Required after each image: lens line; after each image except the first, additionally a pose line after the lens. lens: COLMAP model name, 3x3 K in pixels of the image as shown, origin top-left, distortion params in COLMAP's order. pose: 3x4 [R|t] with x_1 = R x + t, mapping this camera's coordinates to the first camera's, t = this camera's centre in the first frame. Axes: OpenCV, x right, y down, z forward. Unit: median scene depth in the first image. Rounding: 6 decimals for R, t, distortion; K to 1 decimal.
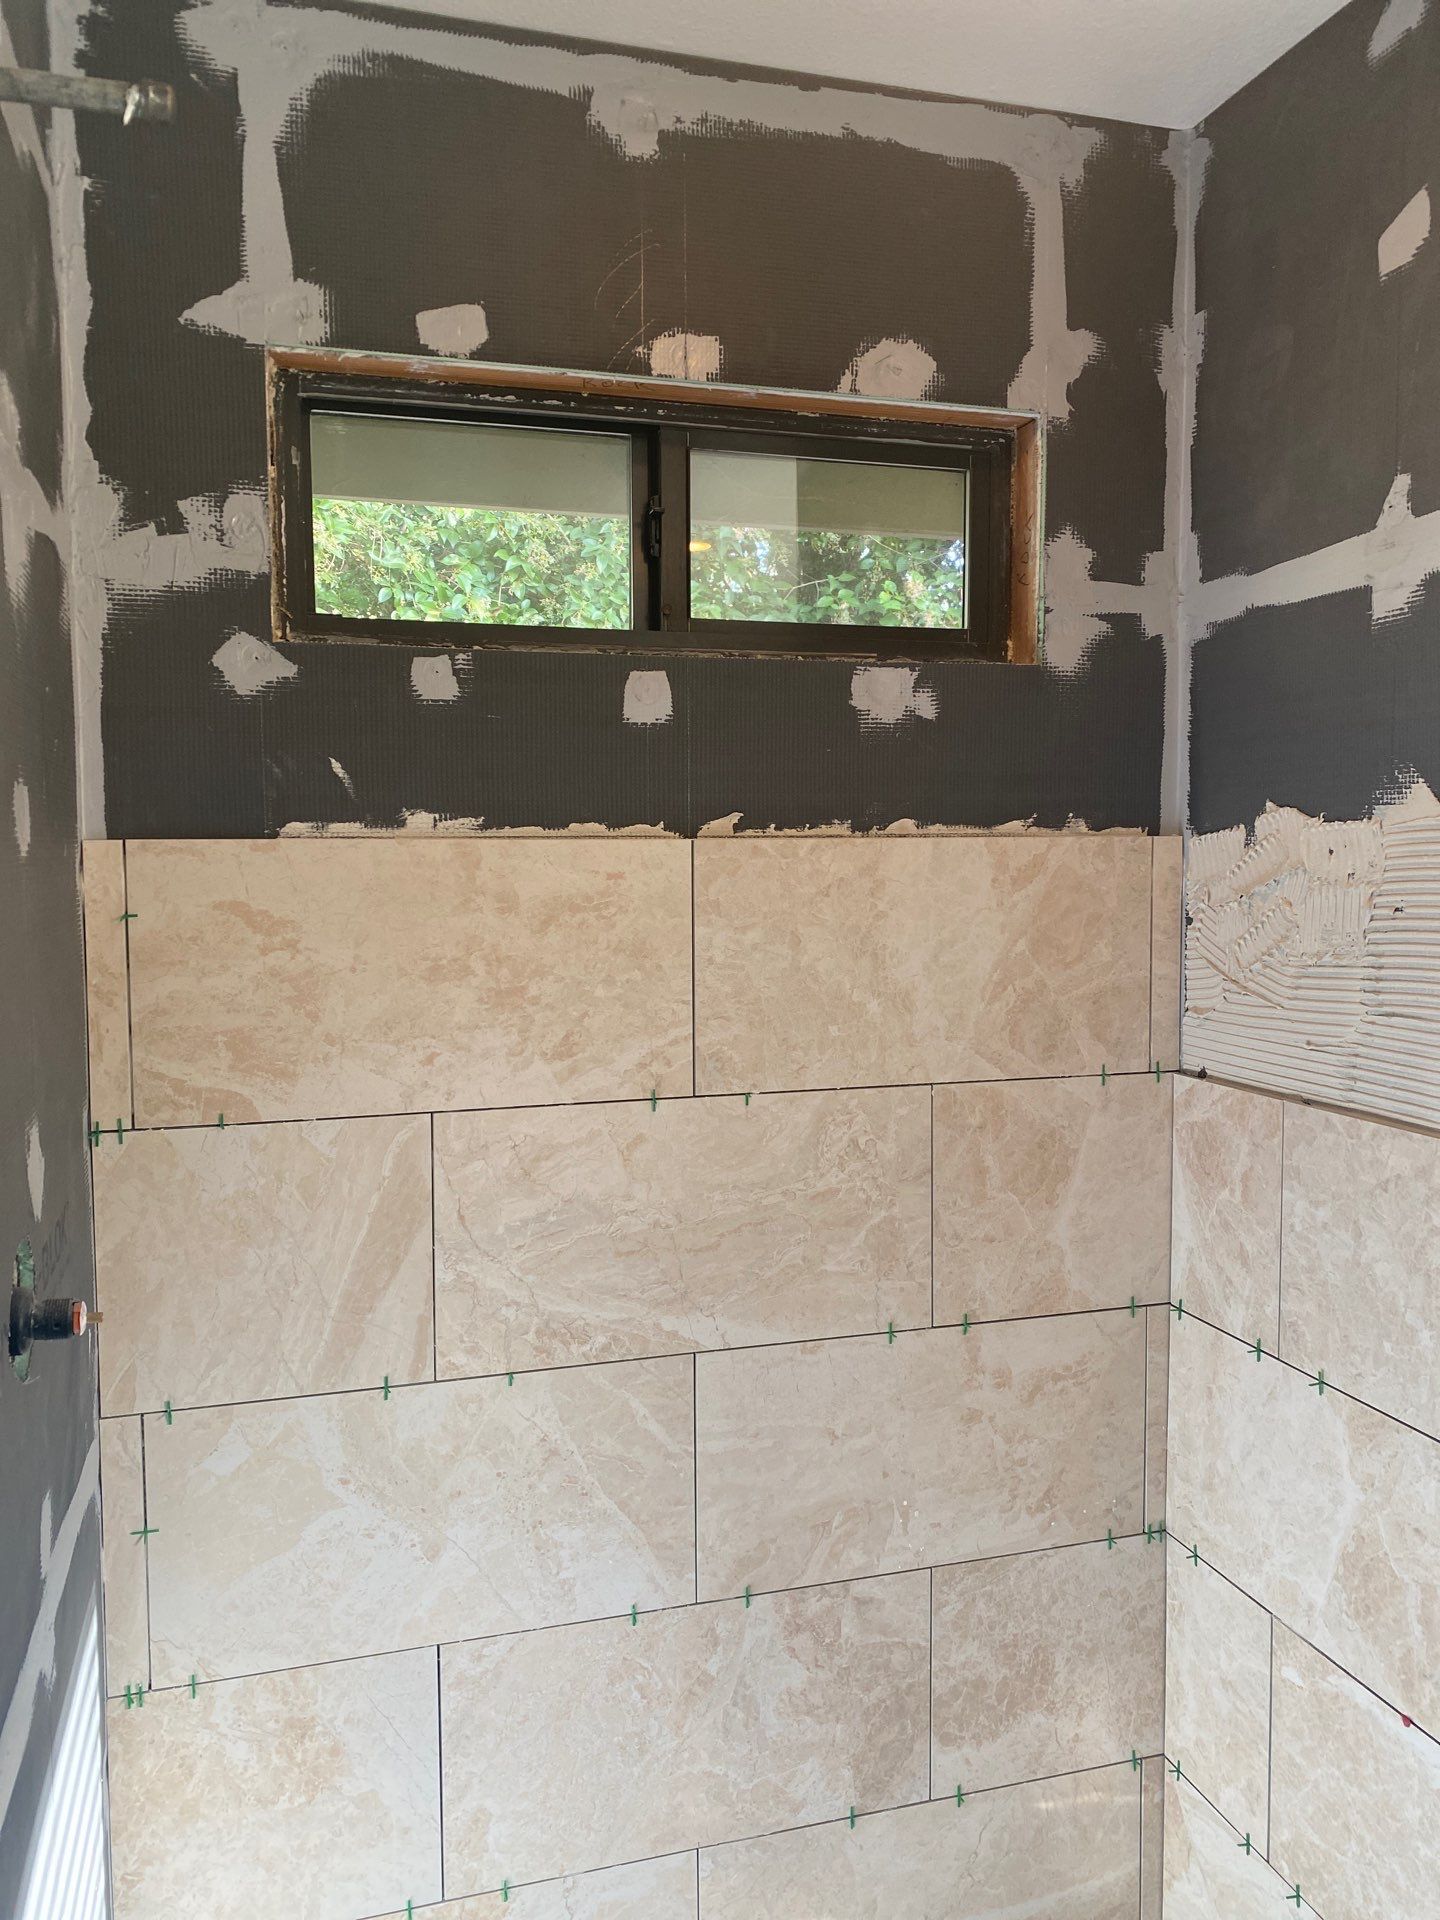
lens RADIAL K [[1437.4, 0, 721.8], [0, 1437.4, 939.9], [0, 0, 1]] dist [0.002448, -0.004176]
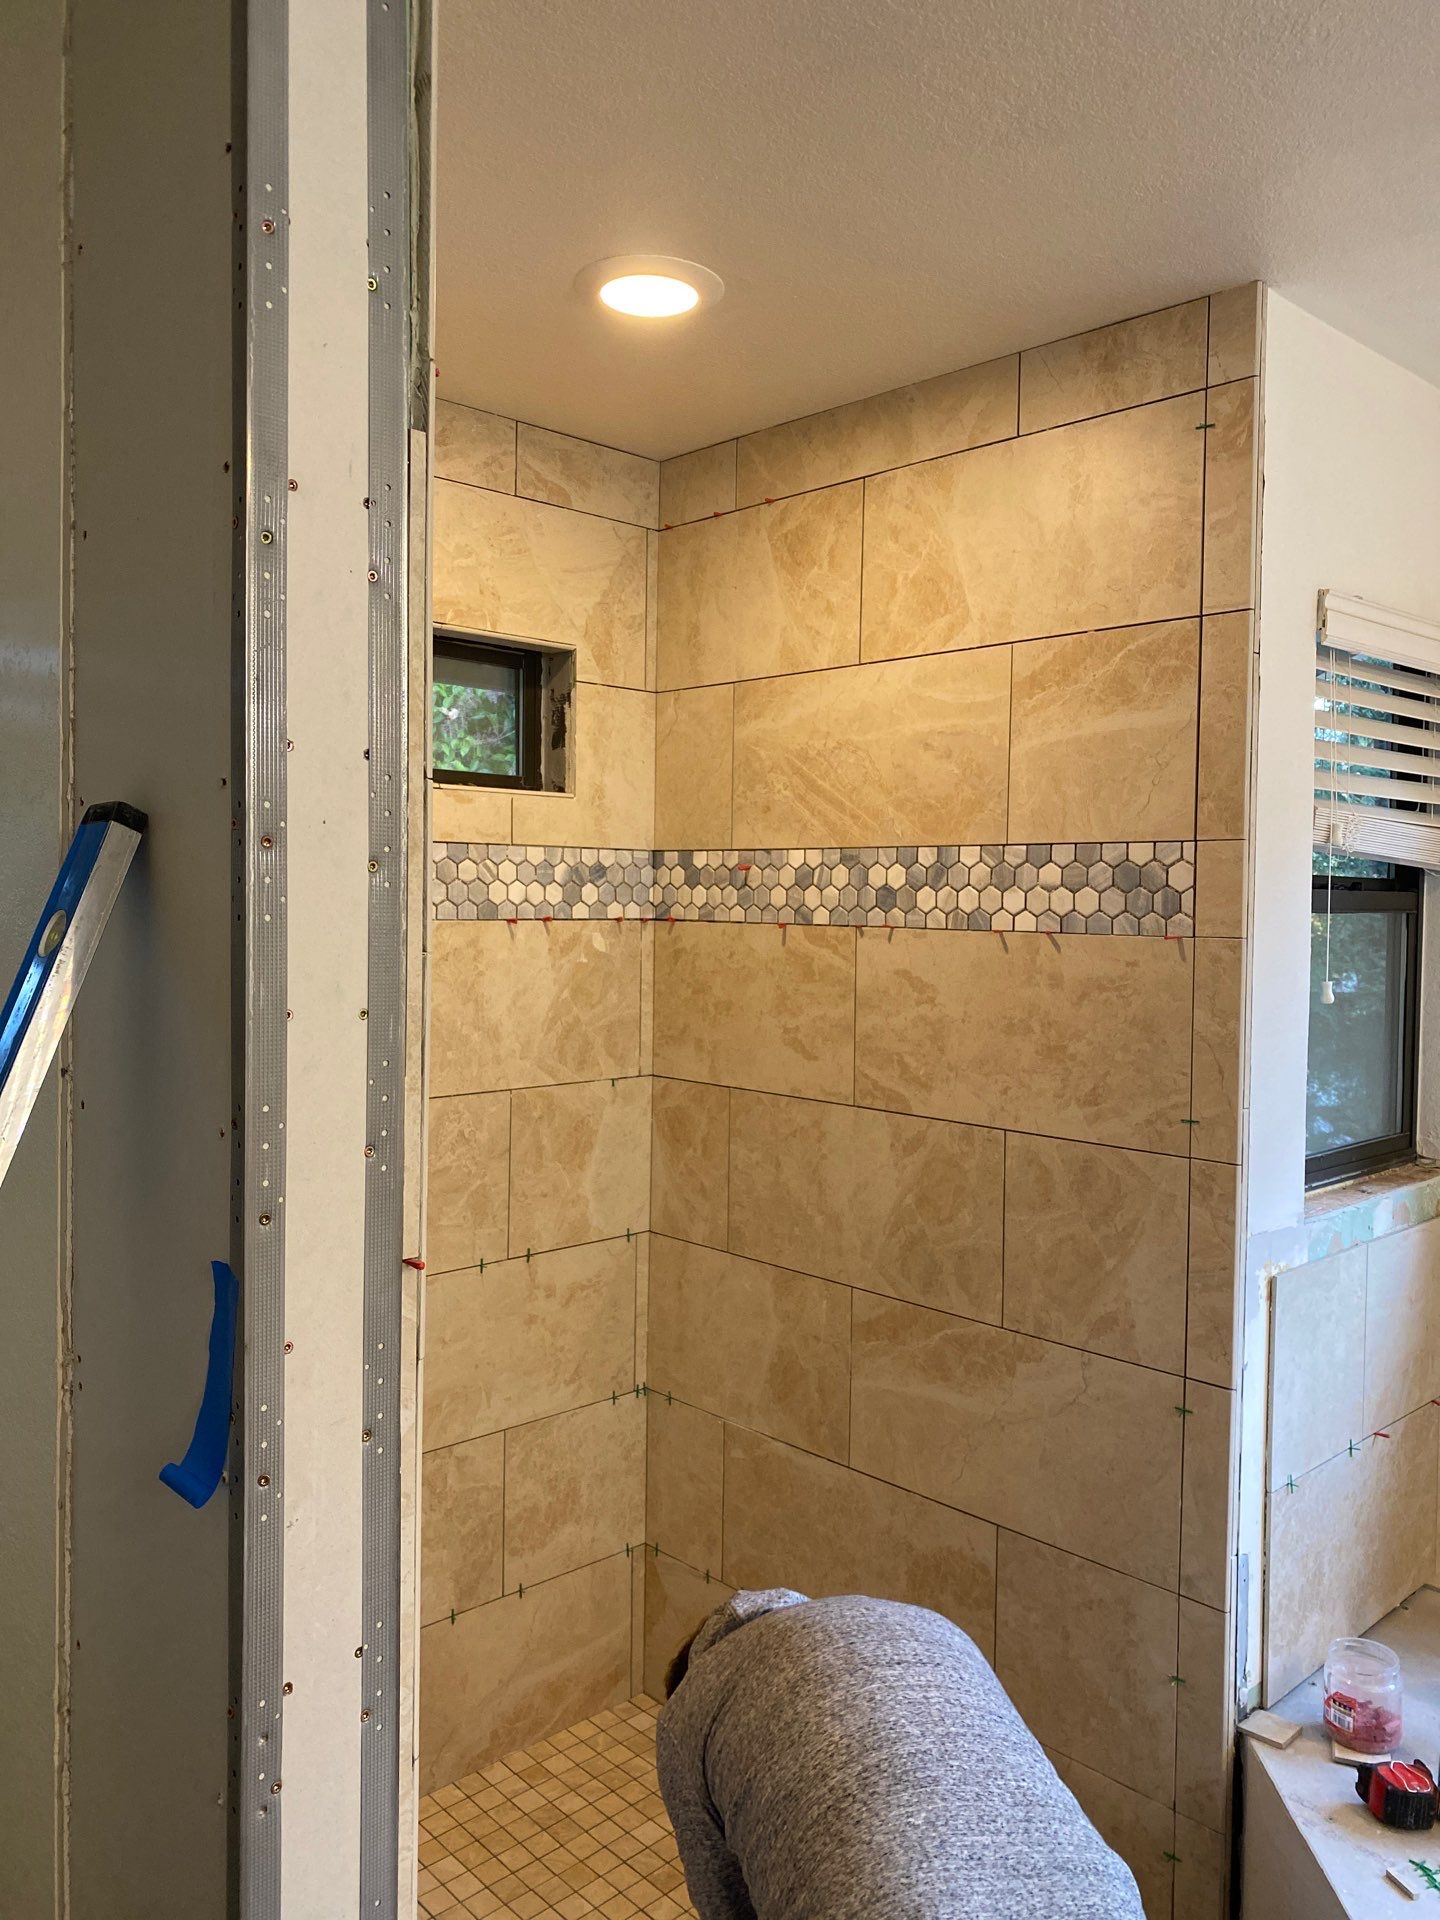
lens RADIAL K [[1468.1, 0, 720.0], [0, 1468.1, 960.0], [0, 0, 1]] dist [0.087383, -0.113613]
pose [[0.888870, -0.000065, 0.458159, -0.356069], [0.004847, 0.999945, -0.009261, -0.016387], [-0.458134, 0.010453, 0.888822, -0.431914]]
